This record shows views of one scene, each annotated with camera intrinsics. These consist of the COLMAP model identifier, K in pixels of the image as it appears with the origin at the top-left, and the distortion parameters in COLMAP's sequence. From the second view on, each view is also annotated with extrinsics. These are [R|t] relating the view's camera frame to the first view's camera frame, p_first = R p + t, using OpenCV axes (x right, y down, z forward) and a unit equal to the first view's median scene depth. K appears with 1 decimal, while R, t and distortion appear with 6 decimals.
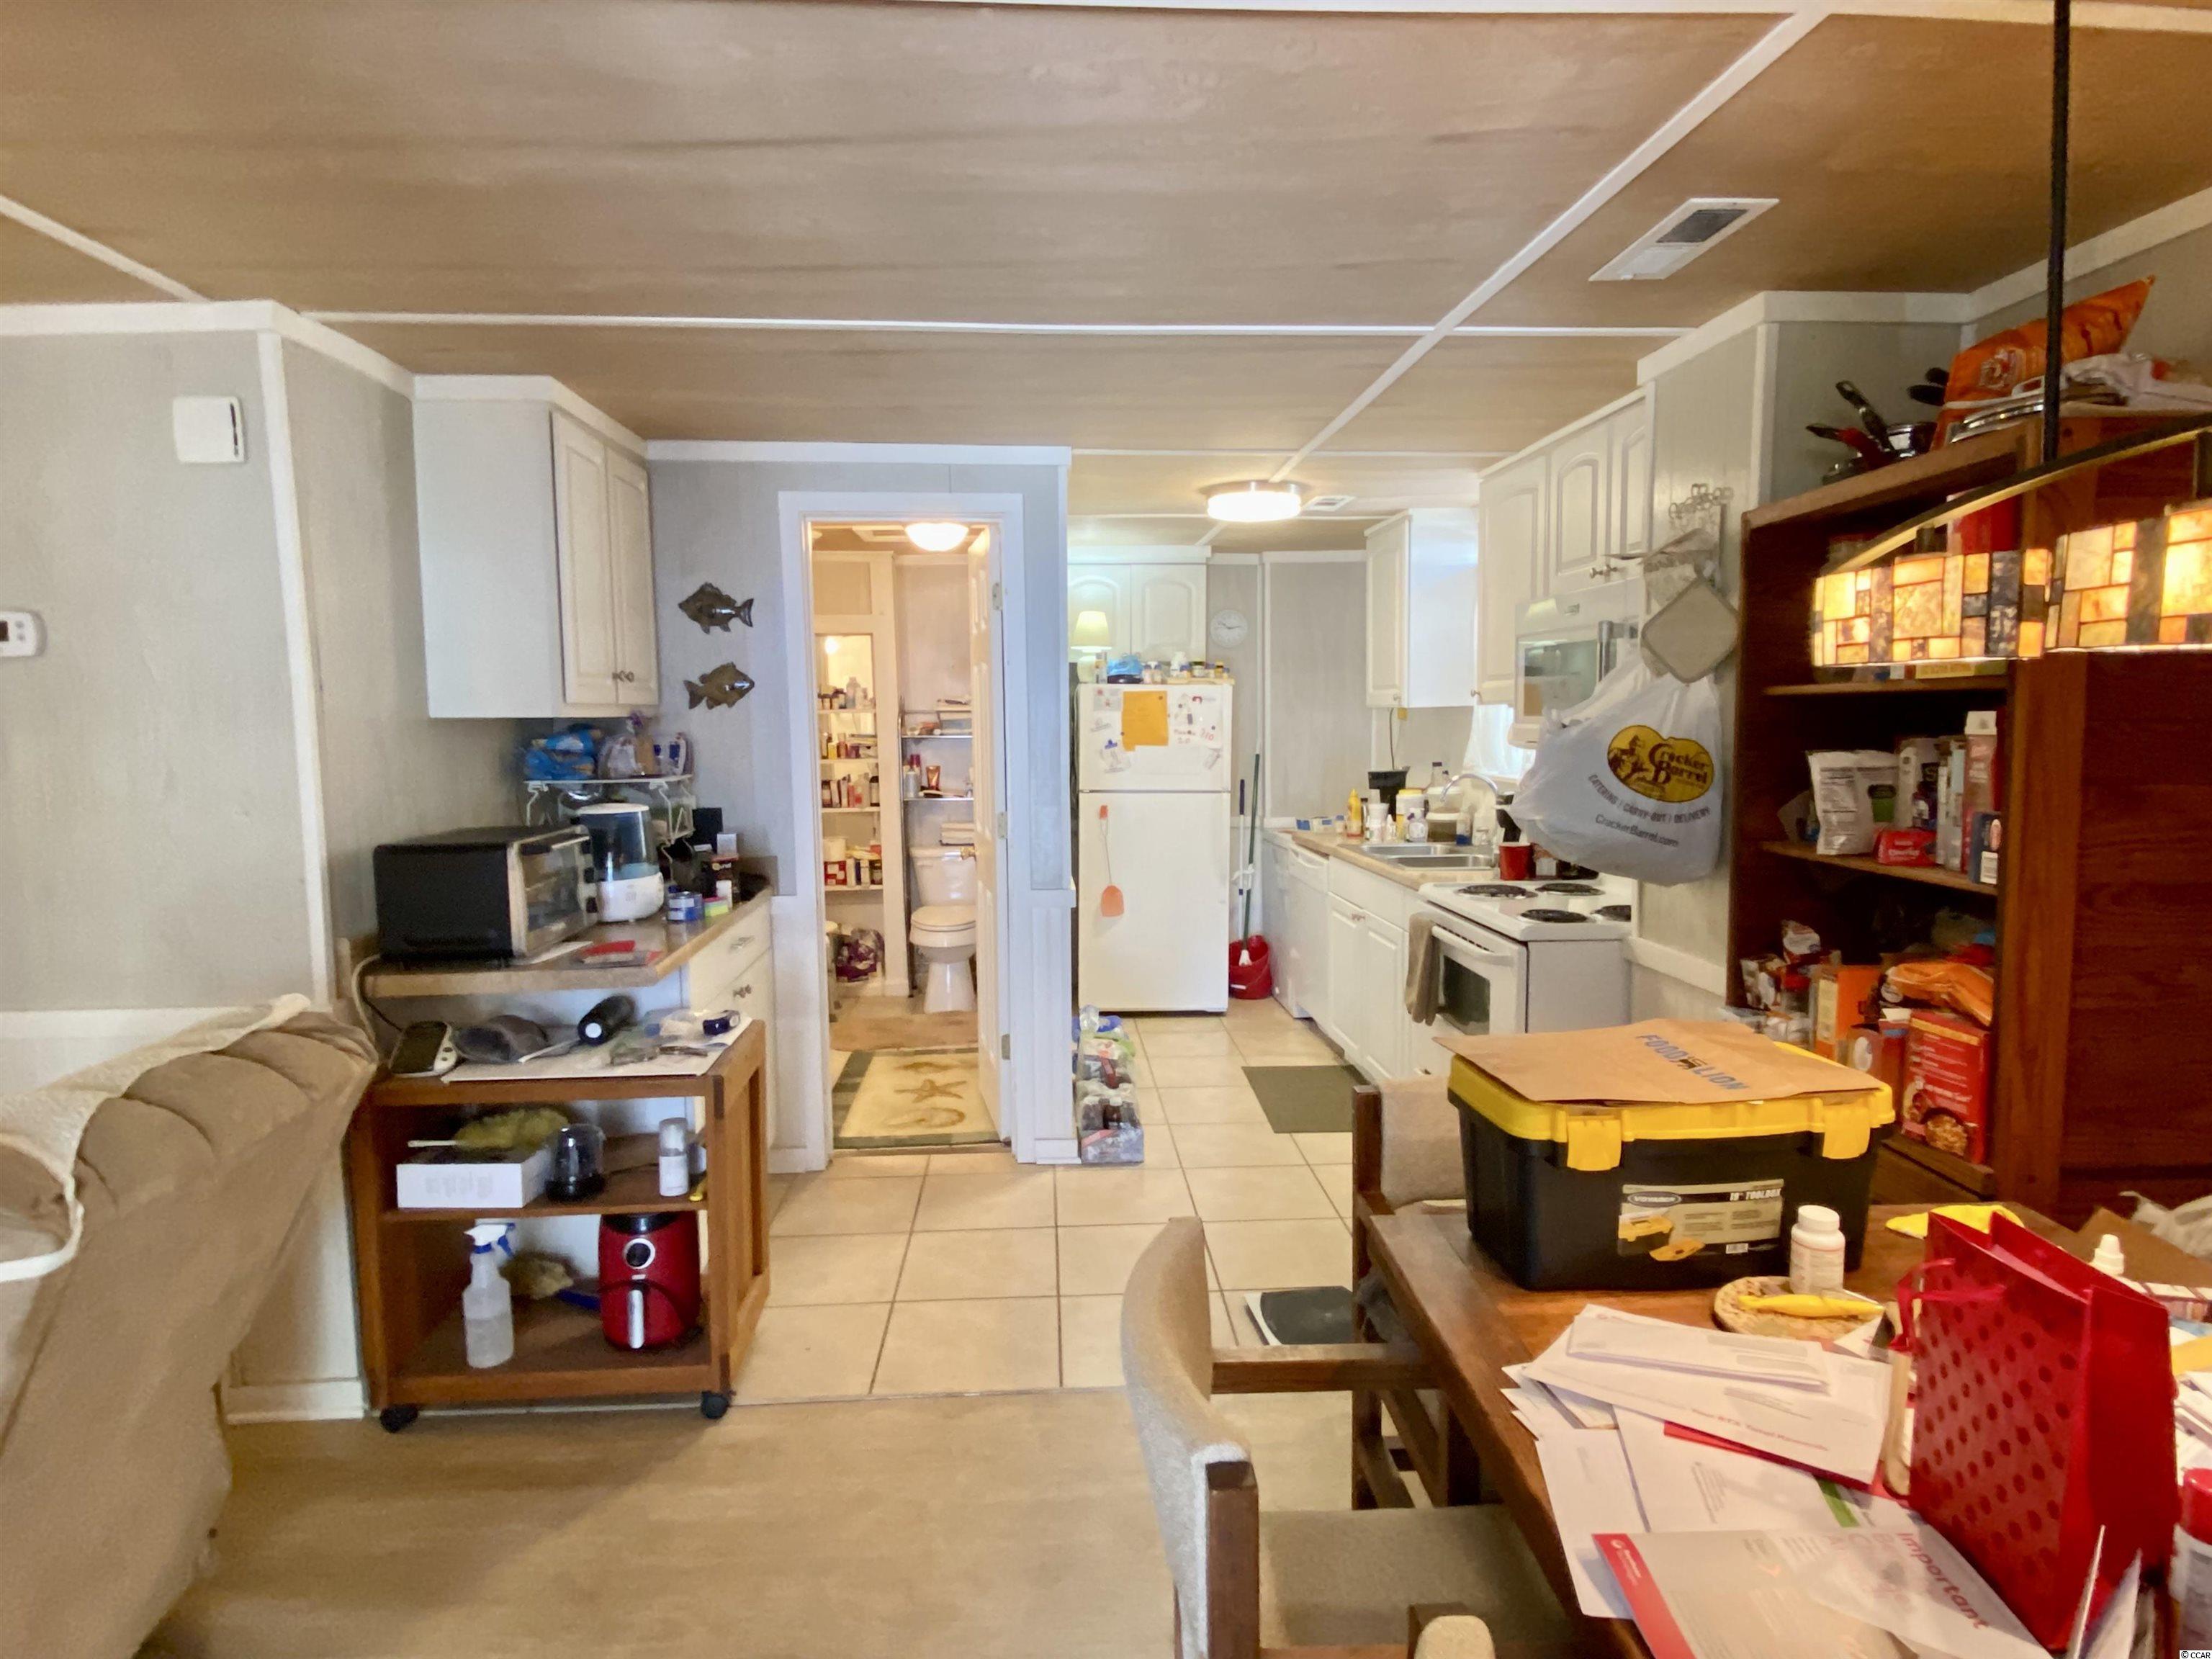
lens RADIAL K [[1229.3, 0, 1106.0], [0, 1229.3, 829.5], [0, 0, 1]] dist [0.073280, -0.049541]
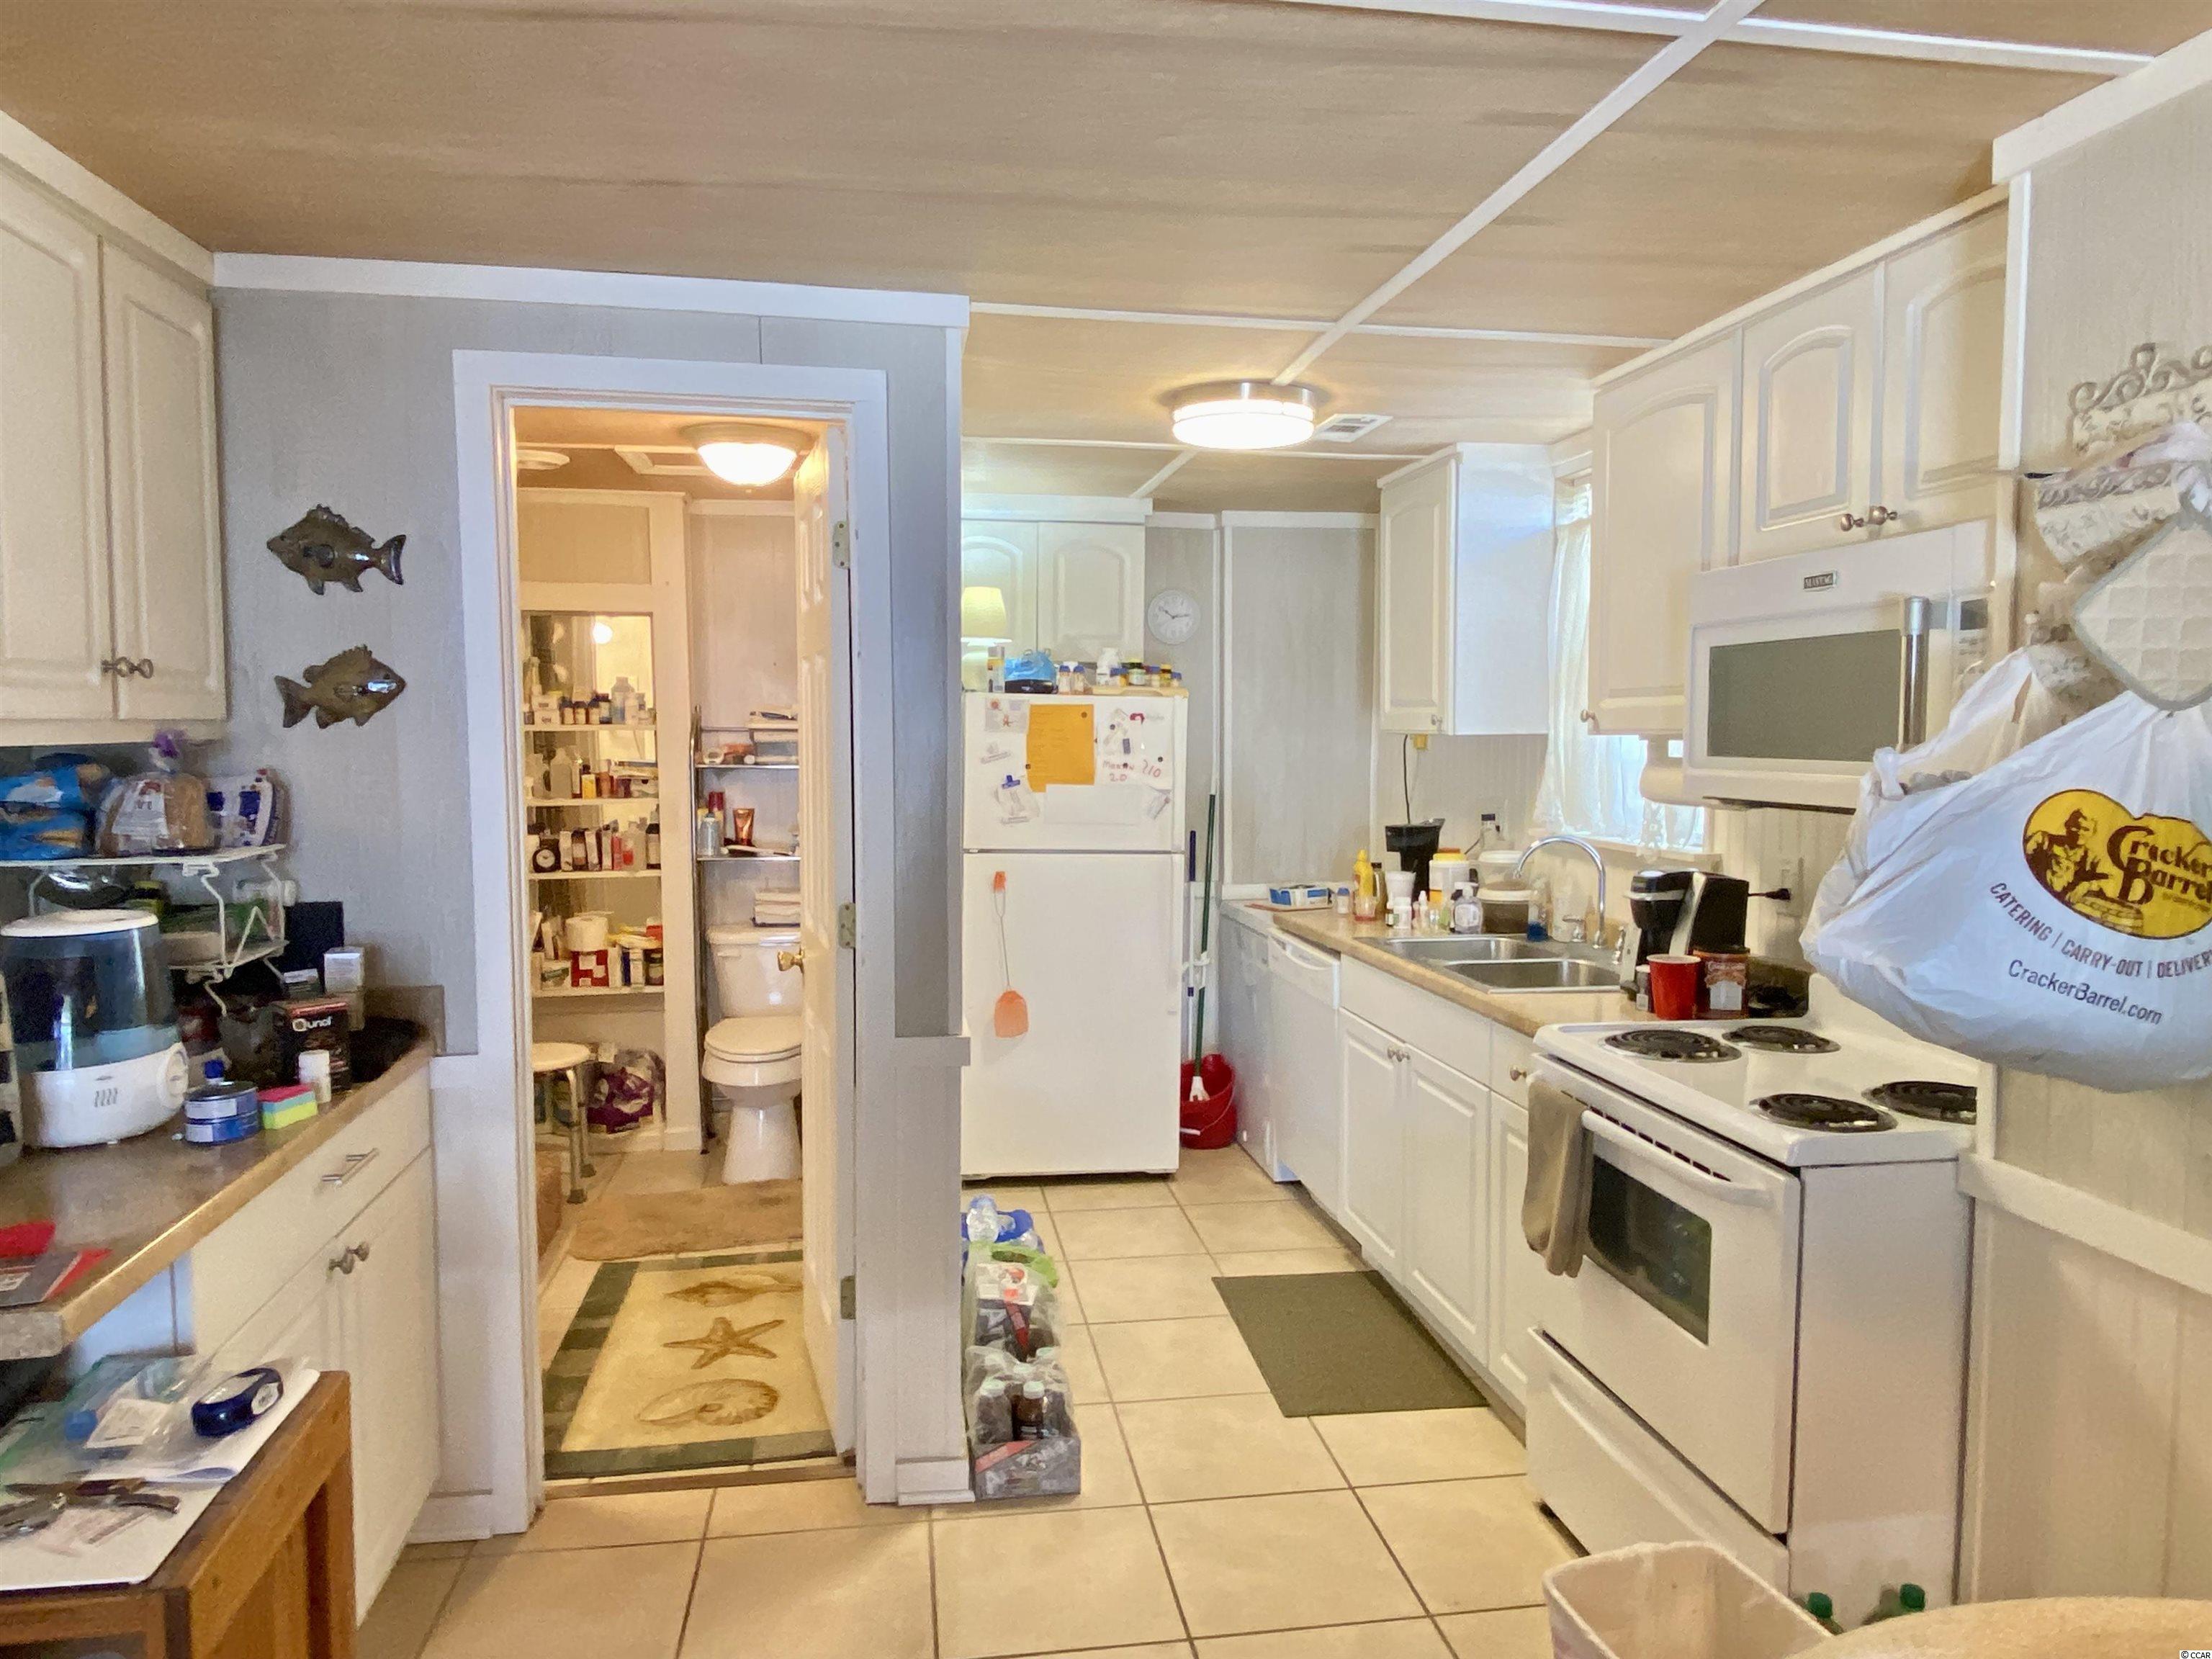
lens RADIAL K [[1458.0, 0, 1111.8], [0, 1458.0, 819.2], [0, 0, 1]] dist [0.094280, -0.107644]
pose [[0.995340, 0.006041, 0.096237, -0.021395], [-0.003017, 0.999498, -0.031542, -0.028736], [-0.096380, 0.031105, 0.994859, 0.238149]]
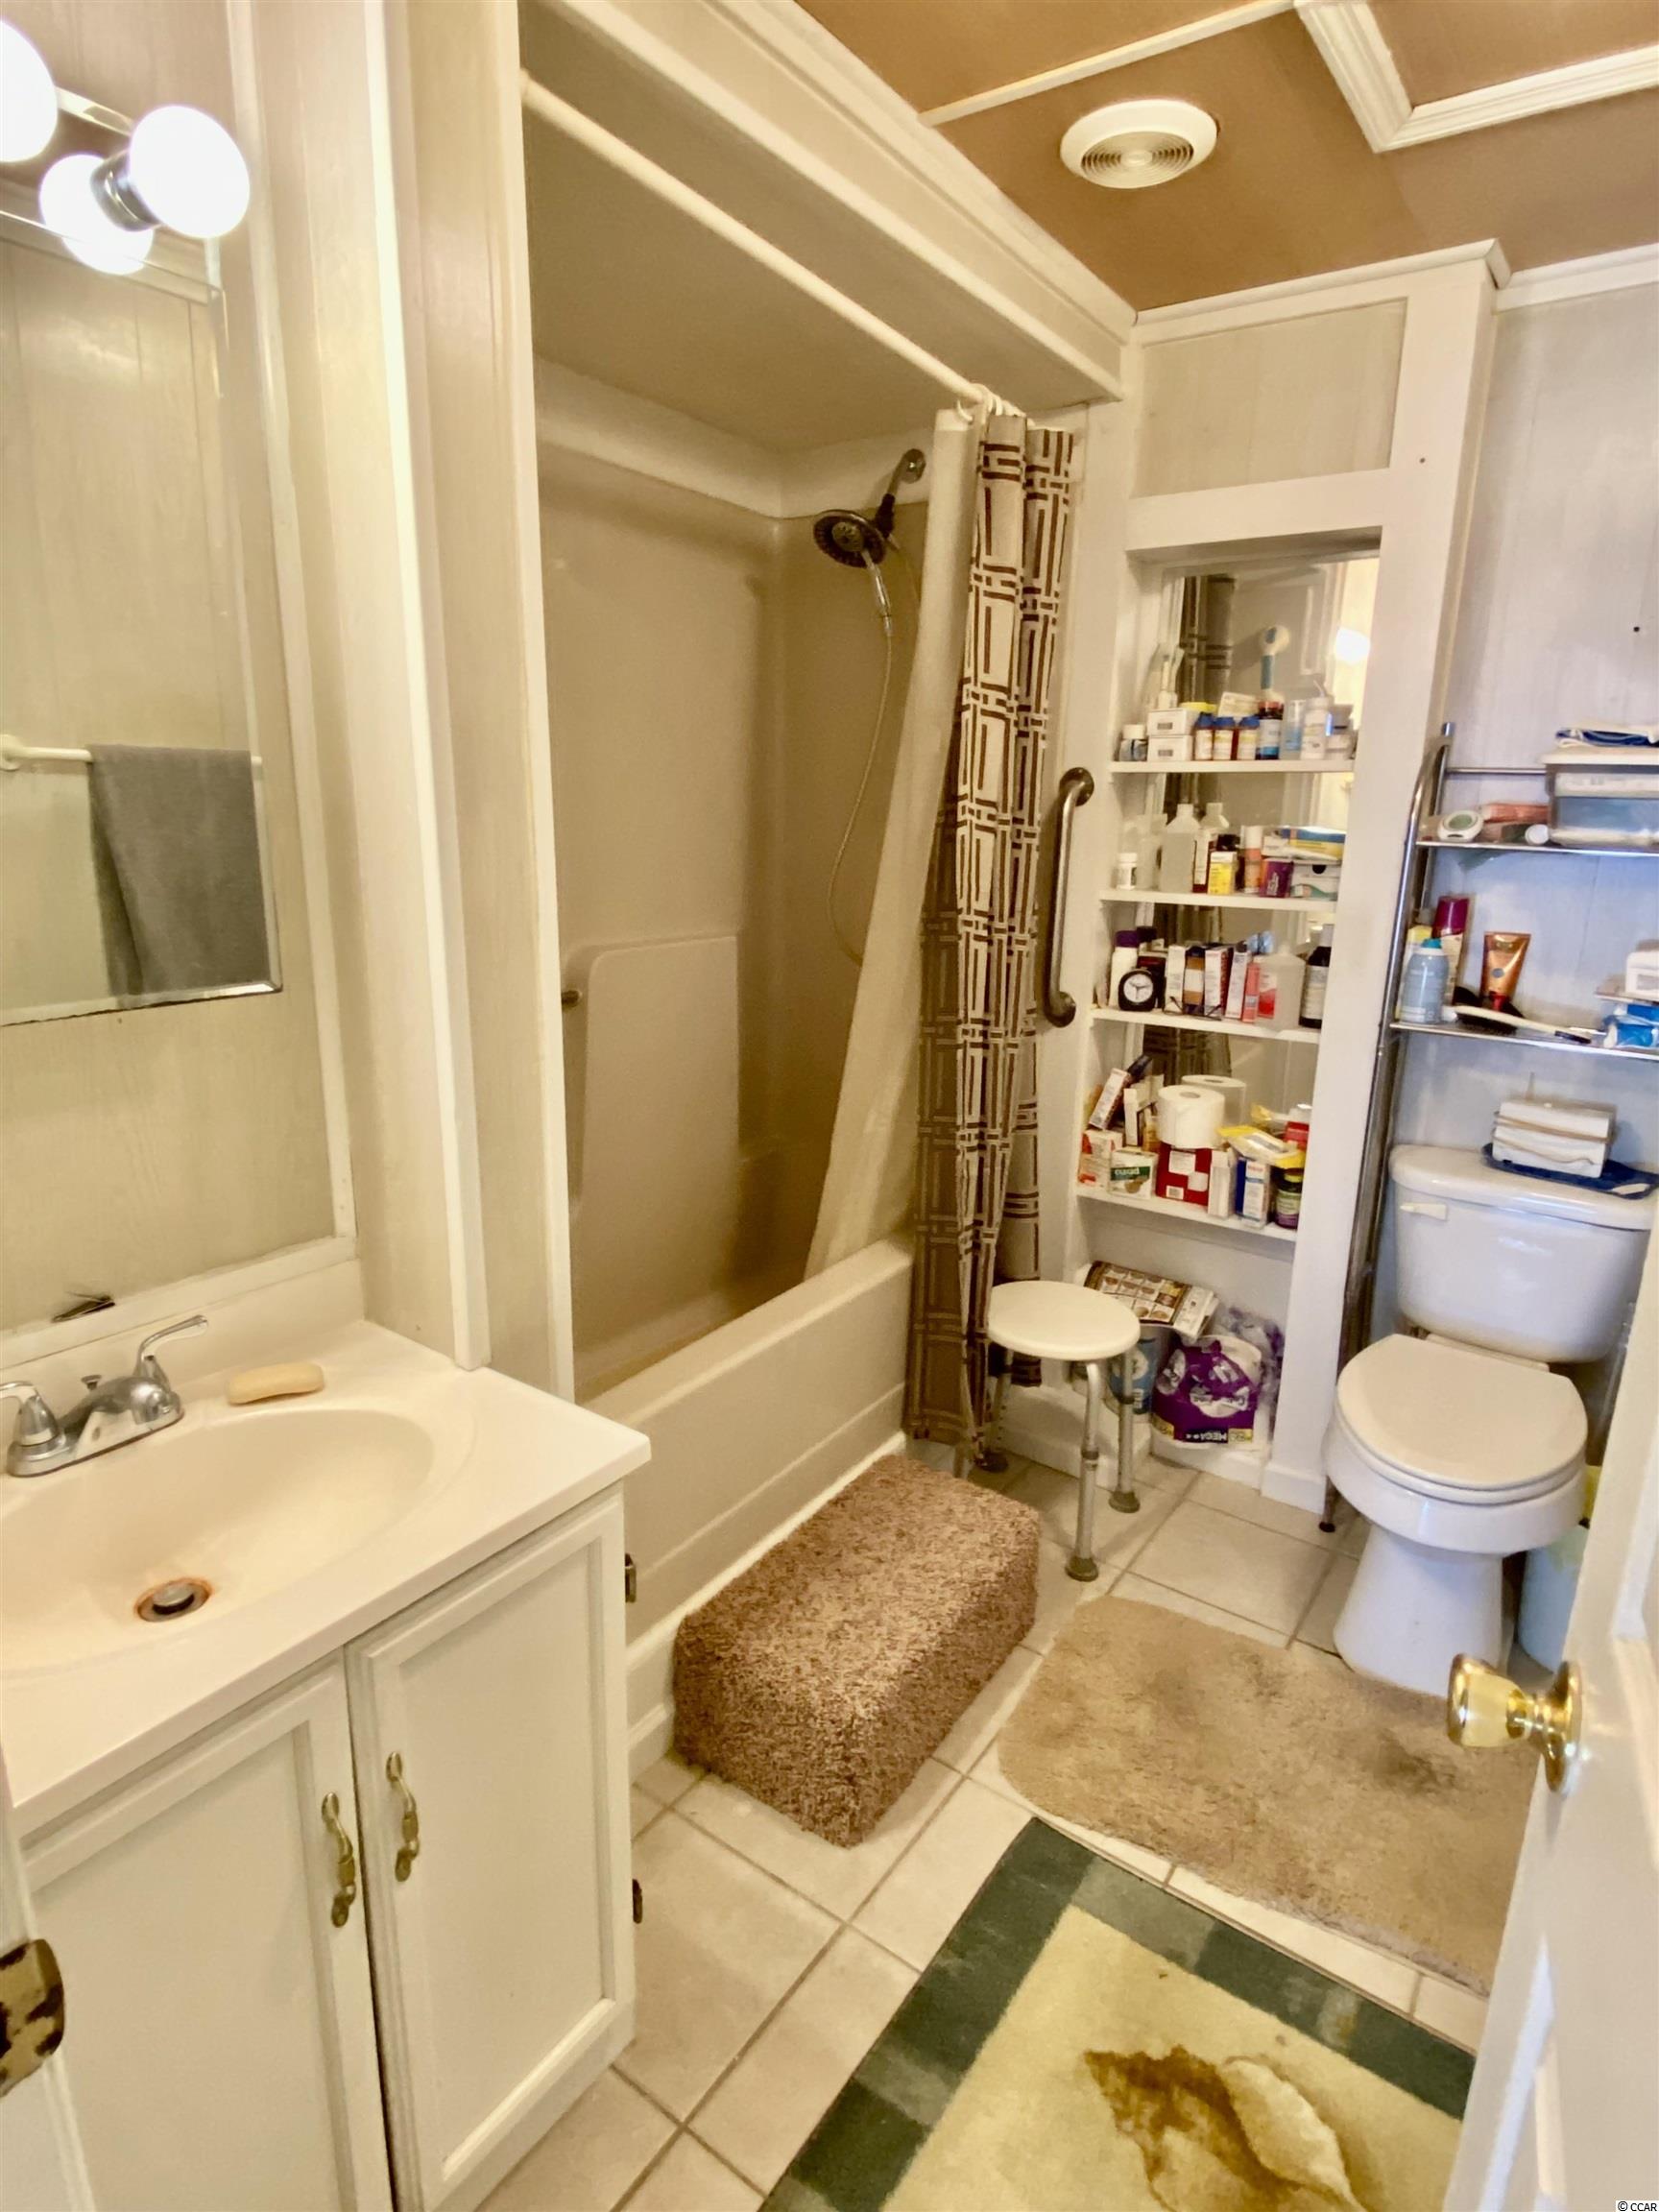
lens RADIAL K [[1229.3, 0, 826.9], [0, 1229.3, 1113.4], [0, 0, 1]] dist [0.073280, -0.049541]
pose [[0.779133, 0.189118, -0.597651, -0.095041], [-0.091513, 0.977507, 0.190015, -0.070455], [0.620143, -0.093354, 0.778915, 0.822720]]
